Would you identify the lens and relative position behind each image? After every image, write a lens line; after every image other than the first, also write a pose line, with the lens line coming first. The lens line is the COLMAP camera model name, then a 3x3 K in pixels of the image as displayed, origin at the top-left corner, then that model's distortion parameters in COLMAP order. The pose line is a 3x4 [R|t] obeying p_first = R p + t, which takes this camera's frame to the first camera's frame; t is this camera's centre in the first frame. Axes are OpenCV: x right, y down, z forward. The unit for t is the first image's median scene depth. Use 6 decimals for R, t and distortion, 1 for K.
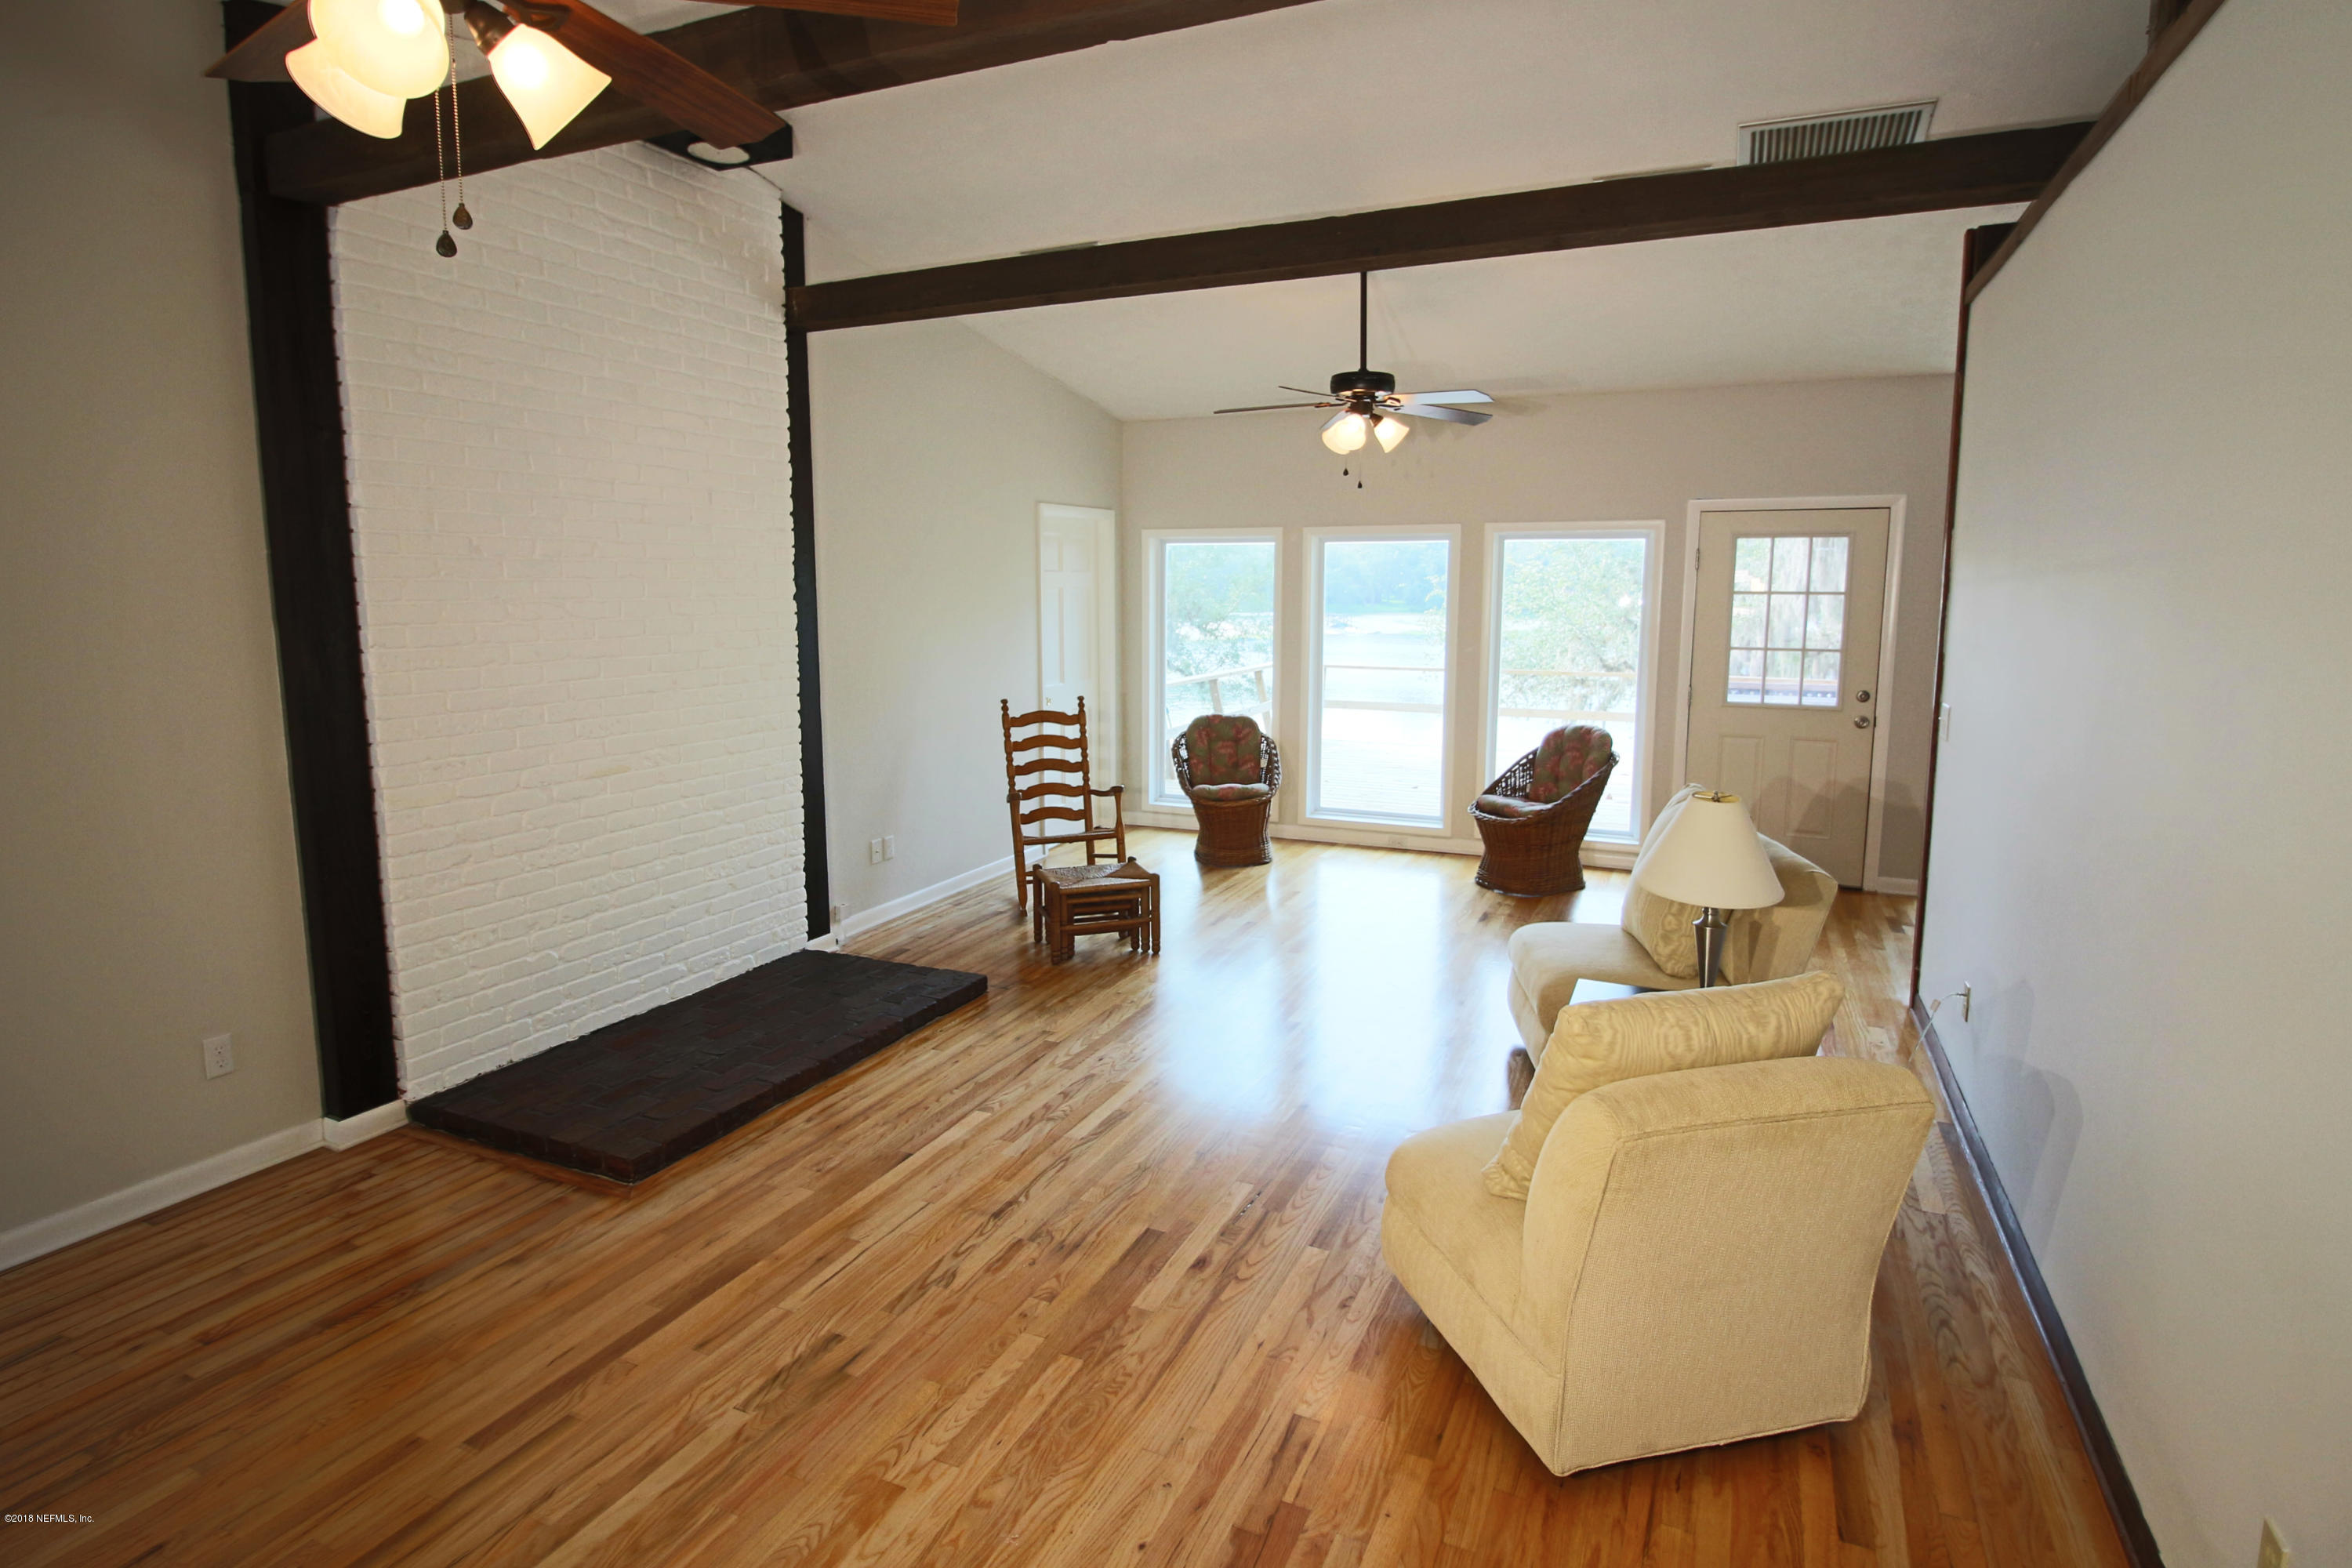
lens RADIAL K [[1208.2, 0, 1180.5], [0, 1208.2, 746.0], [0, 0, 1]] dist [0.003403, -0.018028]
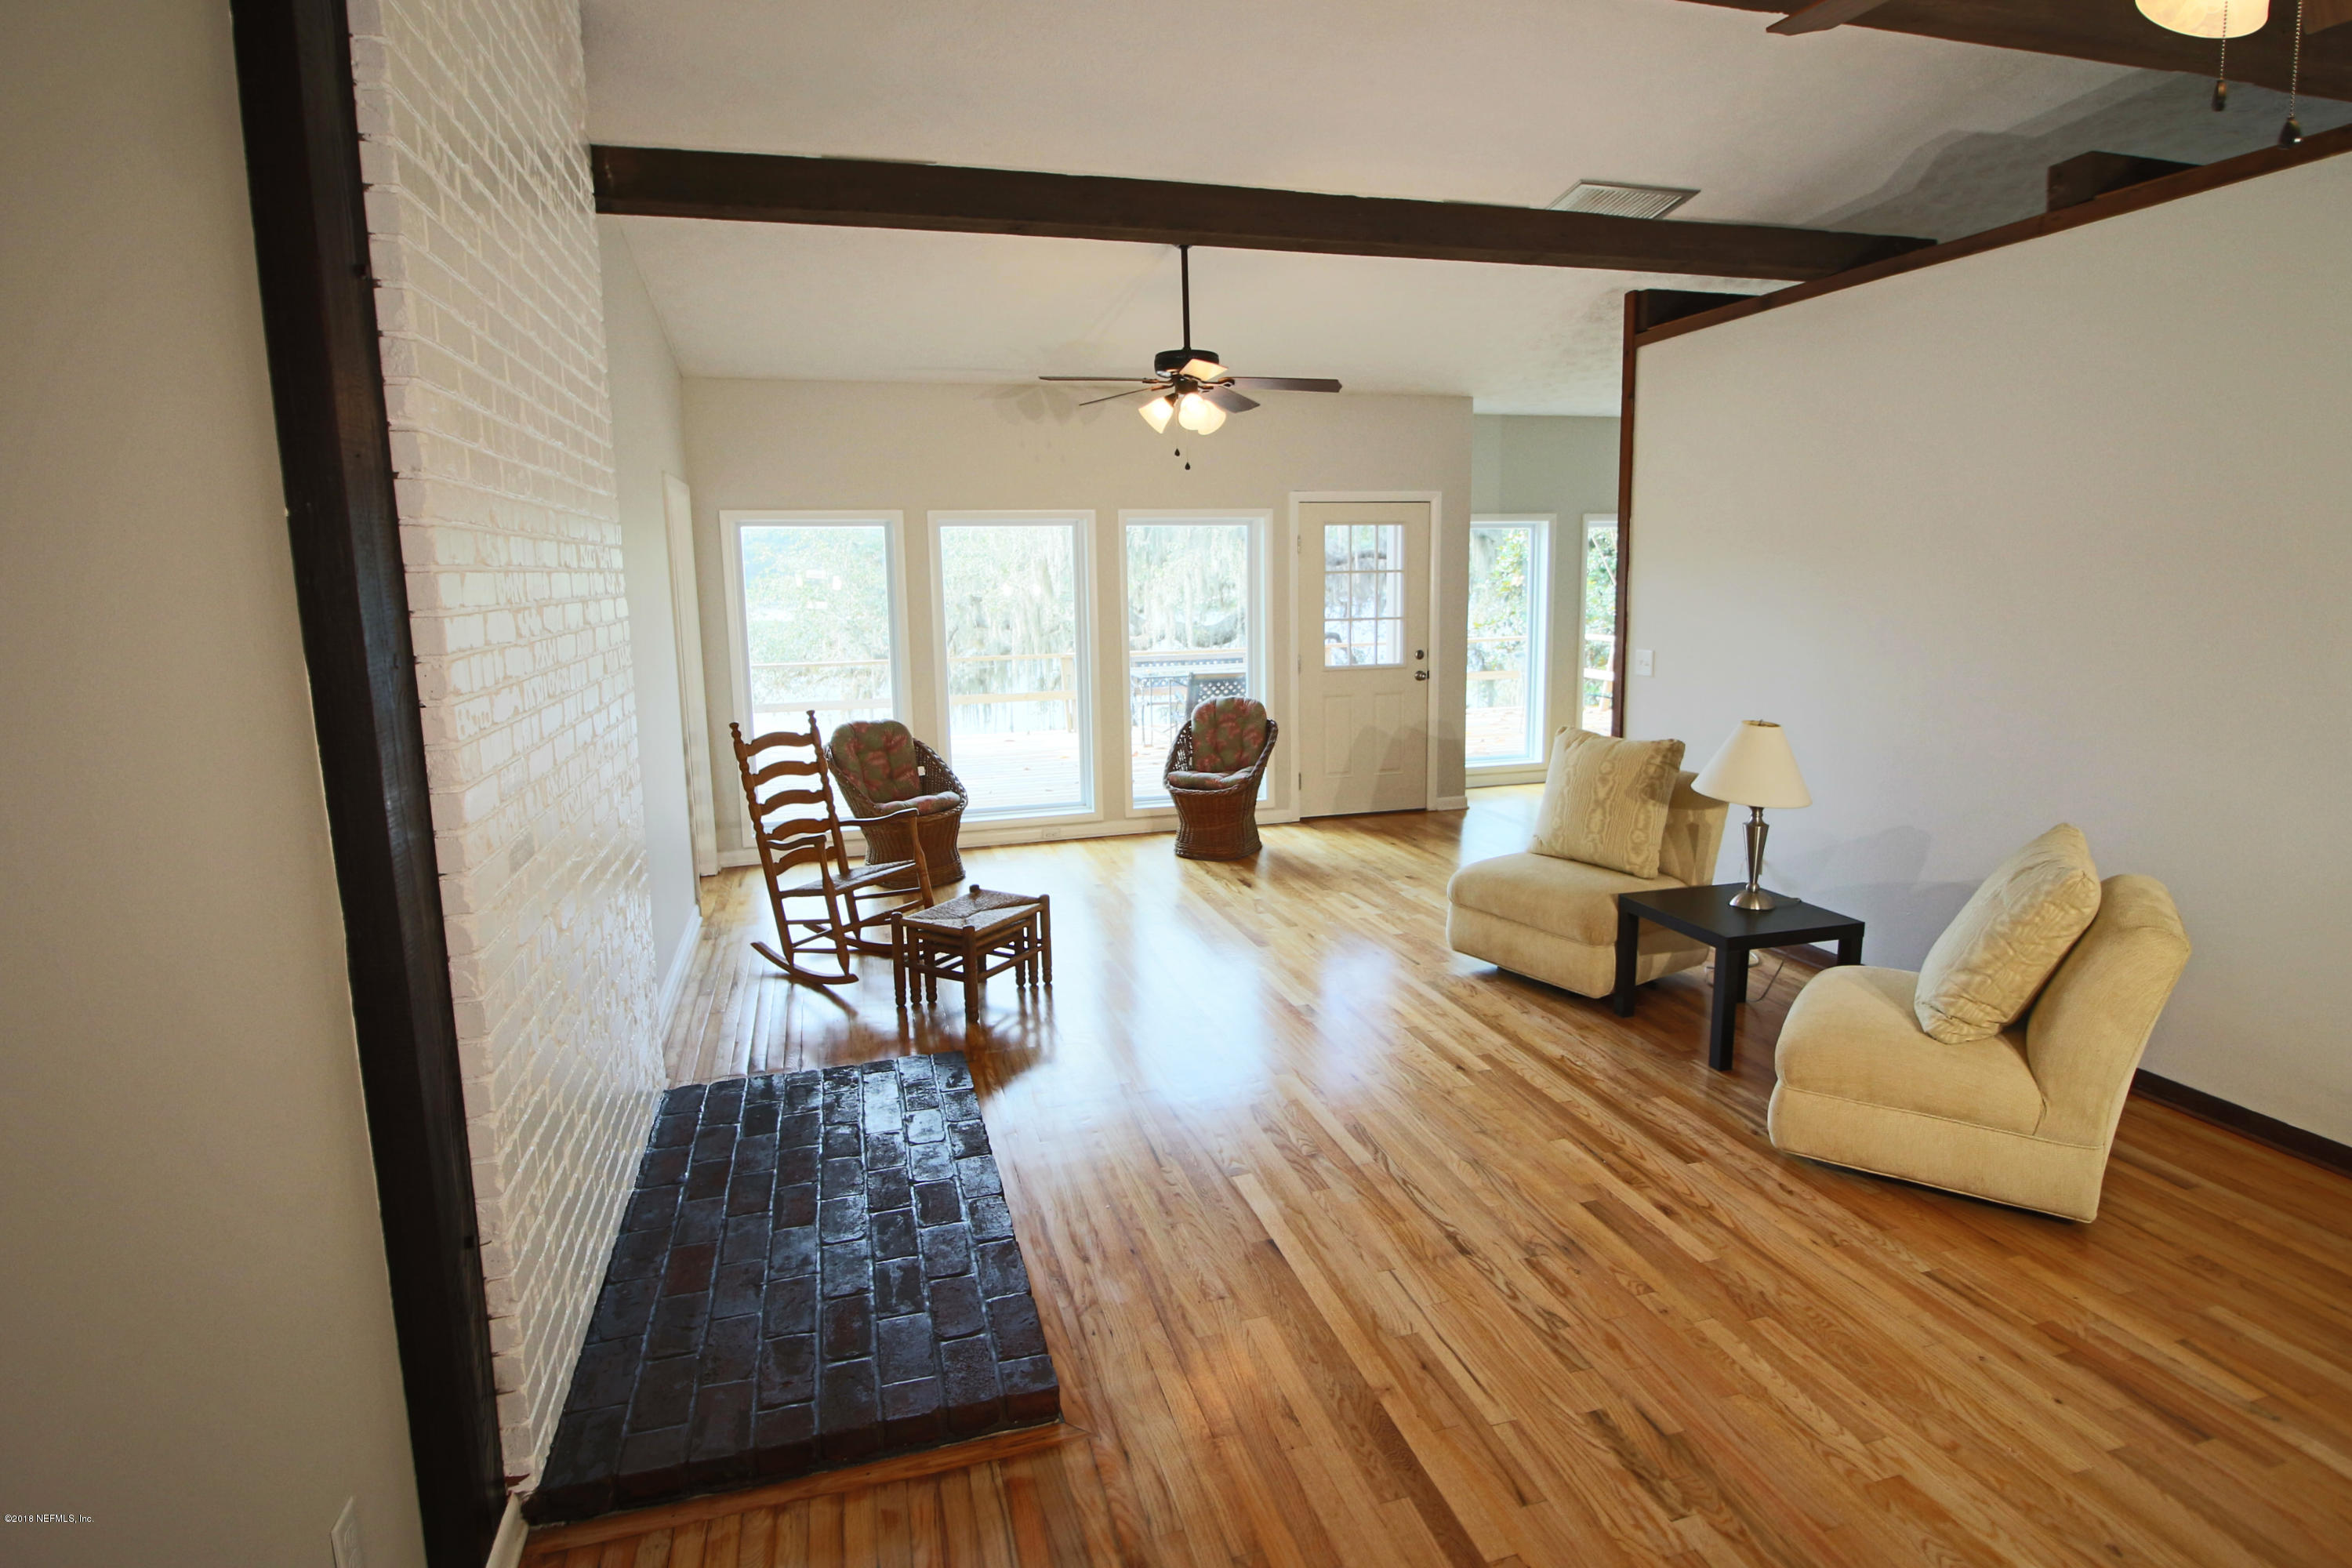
lens RADIAL K [[1210.2, 0, 1180.5], [0, 1210.2, 765.2], [0, 0, 1]] dist [0.013512, -0.019202]
pose [[0.755900, -0.117191, 0.644113, -0.581876], [0.102762, 0.992892, 0.060052, -0.038140], [-0.646572, 0.020797, 0.762569, 0.287069]]
